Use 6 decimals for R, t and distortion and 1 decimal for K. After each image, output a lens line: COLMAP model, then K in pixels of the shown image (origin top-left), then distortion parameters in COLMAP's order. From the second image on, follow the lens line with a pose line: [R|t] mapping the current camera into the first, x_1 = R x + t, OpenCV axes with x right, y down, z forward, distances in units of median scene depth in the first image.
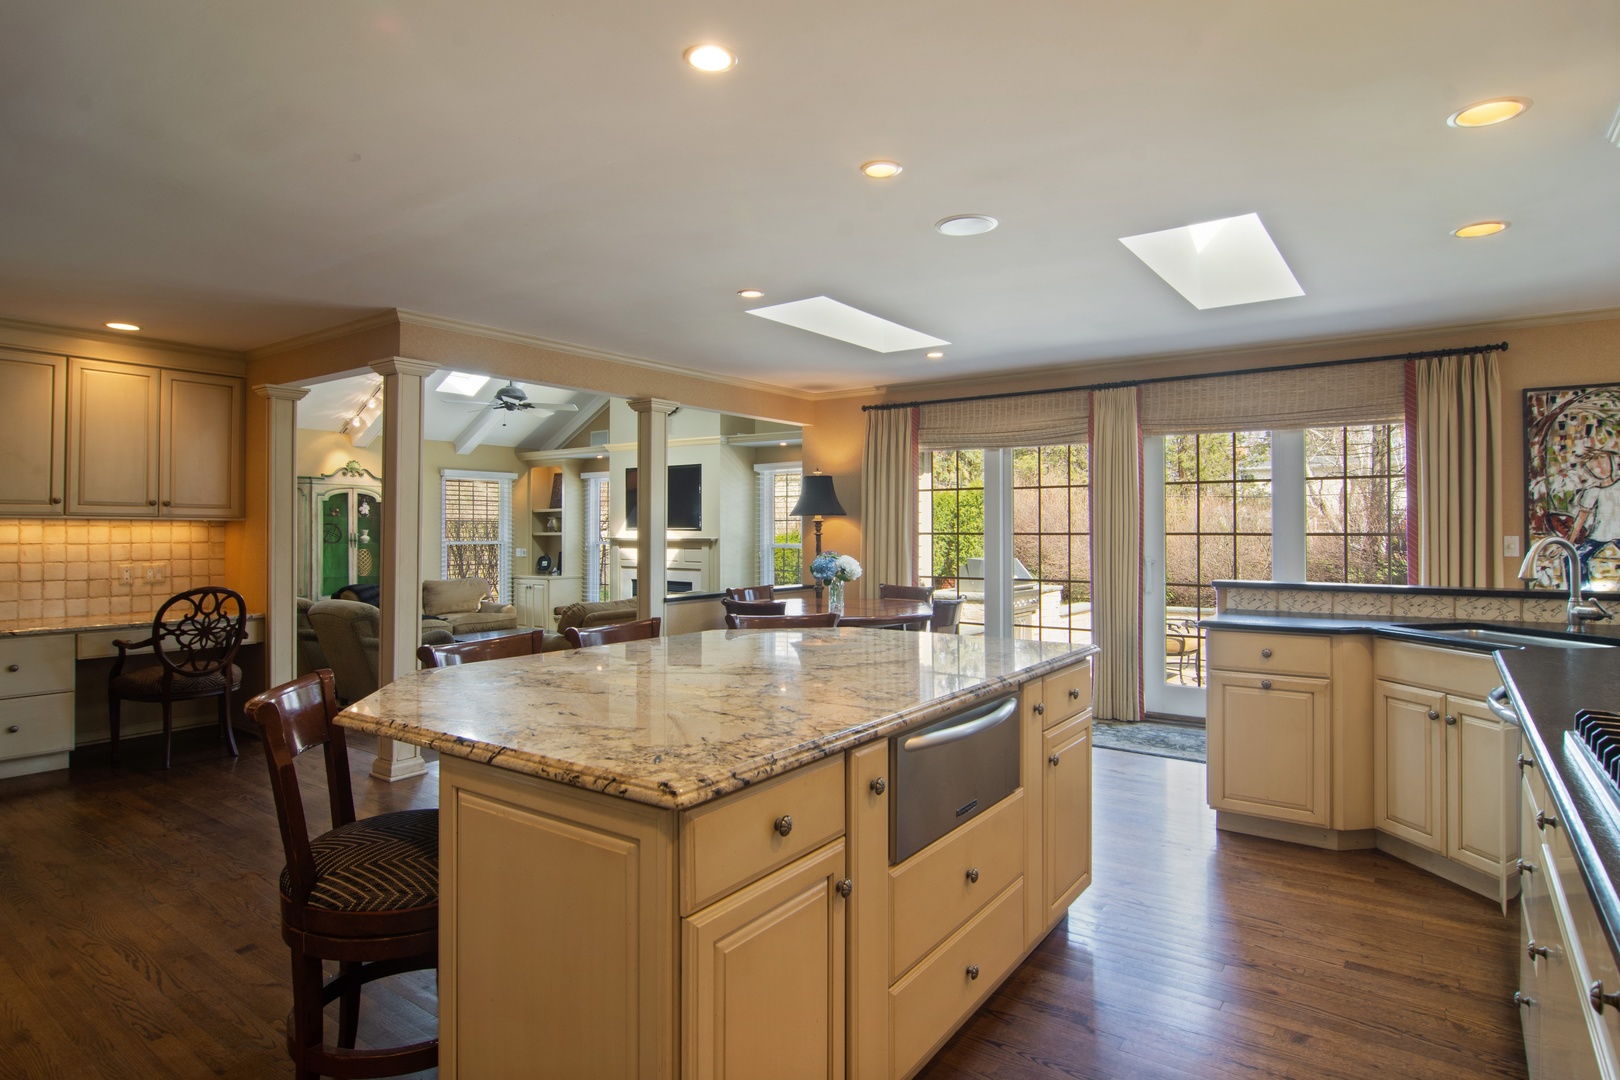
lens RADIAL K [[876.3, 0, 824.0], [0, 876.3, 517.3], [0, 0, 1]] dist [-0.026384, -0.003720]
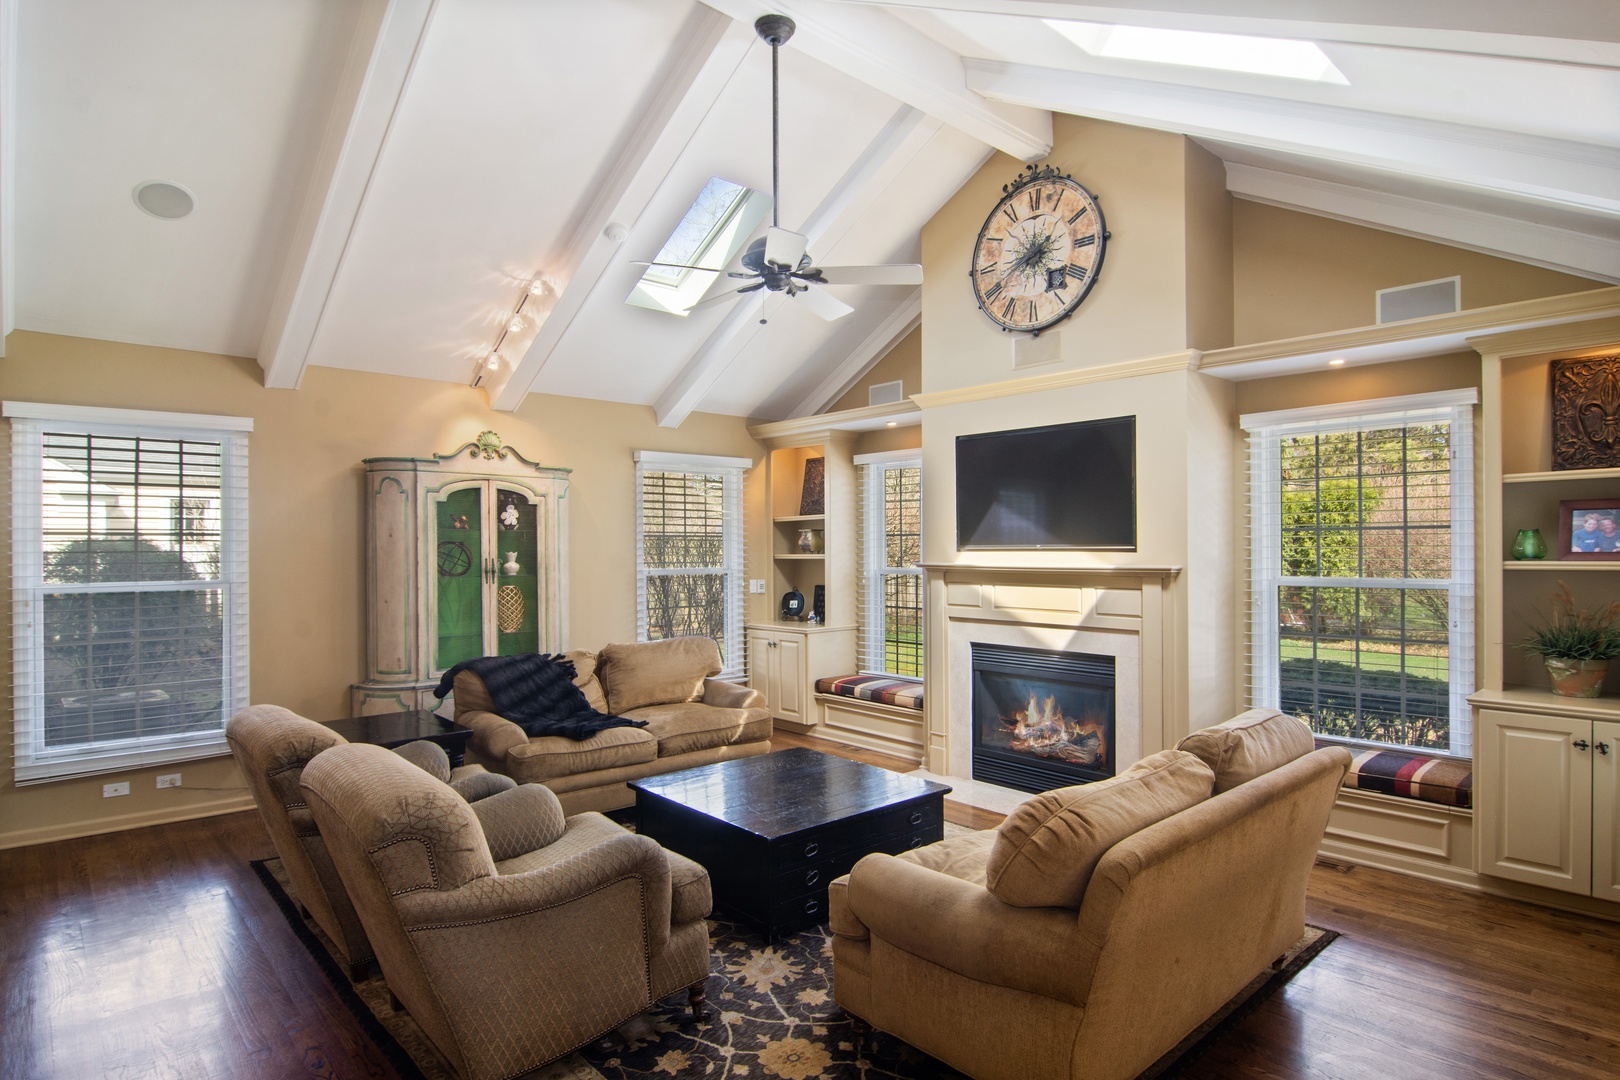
lens RADIAL K [[876.3, 0, 812.4], [0, 876.3, 547.5], [0, 0, 1]] dist [-0.026384, -0.003720]
pose [[0.976239, -0.004077, -0.216660, -0.207737], [0.007543, 0.999856, 0.015169, 0.004012], [0.216567, -0.016443, 0.976129, 0.479586]]
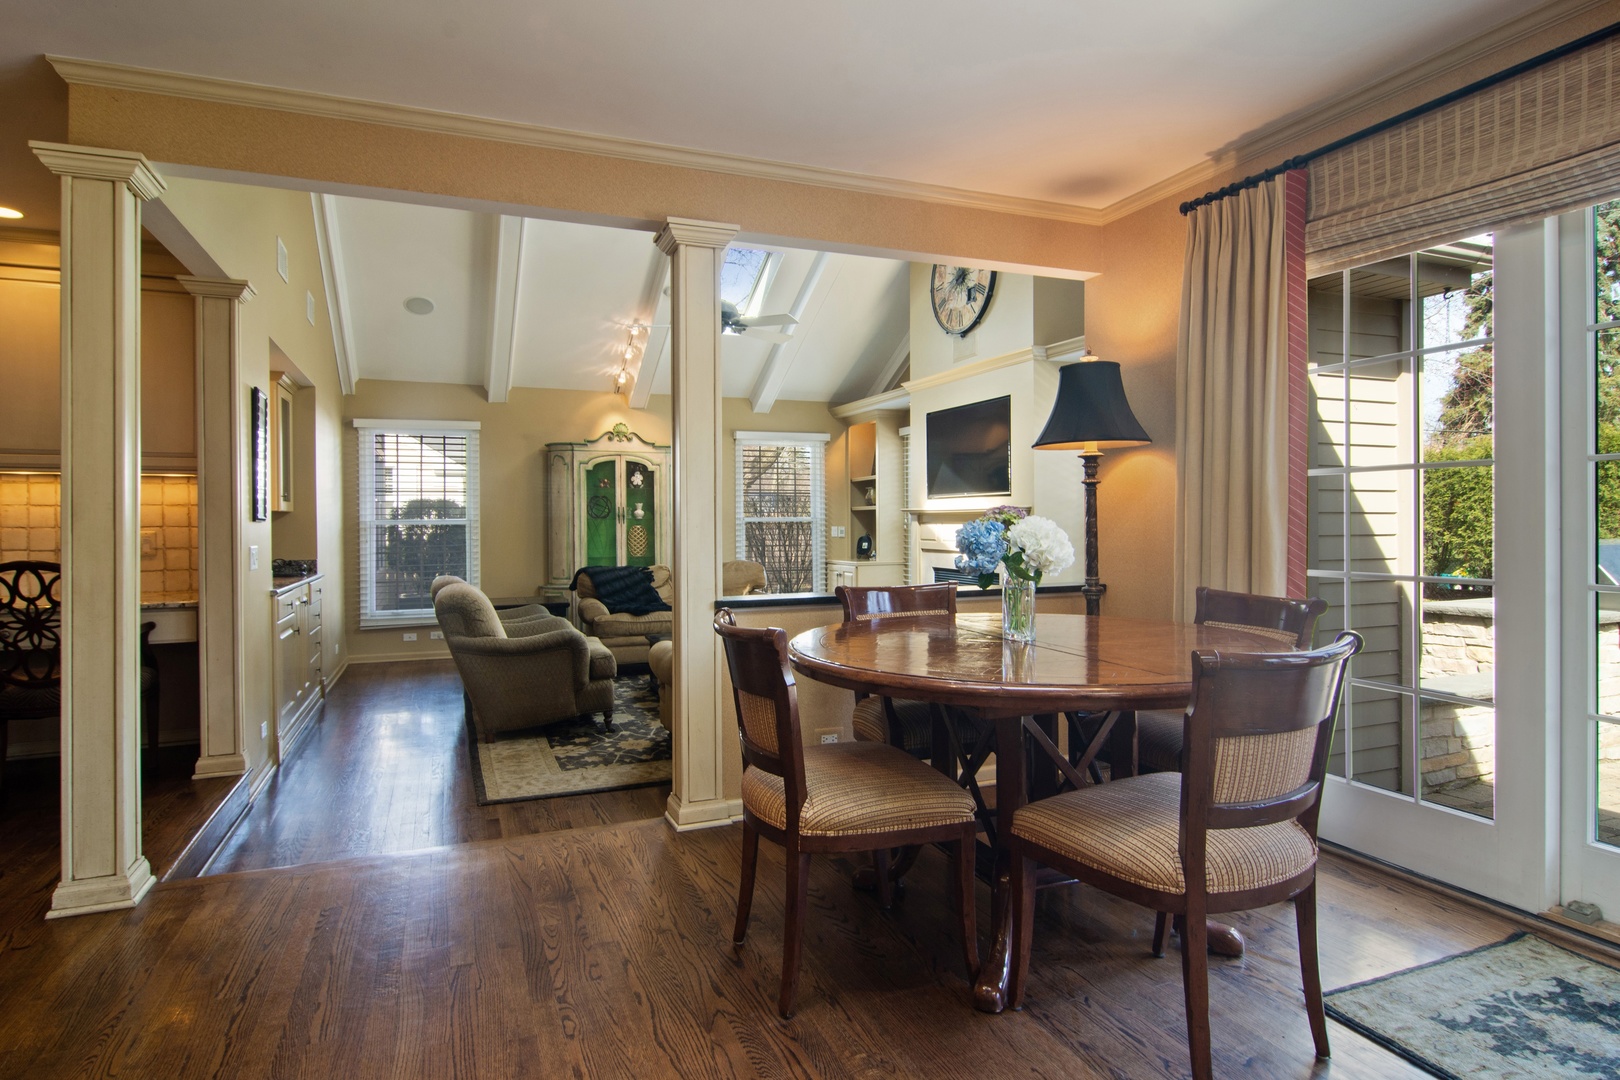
lens RADIAL K [[876.3, 0, 819.0], [0, 876.3, 528.2], [0, 0, 1]] dist [-0.026384, -0.003720]
pose [[0.845201, 0.000467, -0.534448, 0.091262], [0.013612, 0.999656, 0.022400, 0.022444], [0.534274, -0.026208, 0.844905, 0.361166]]
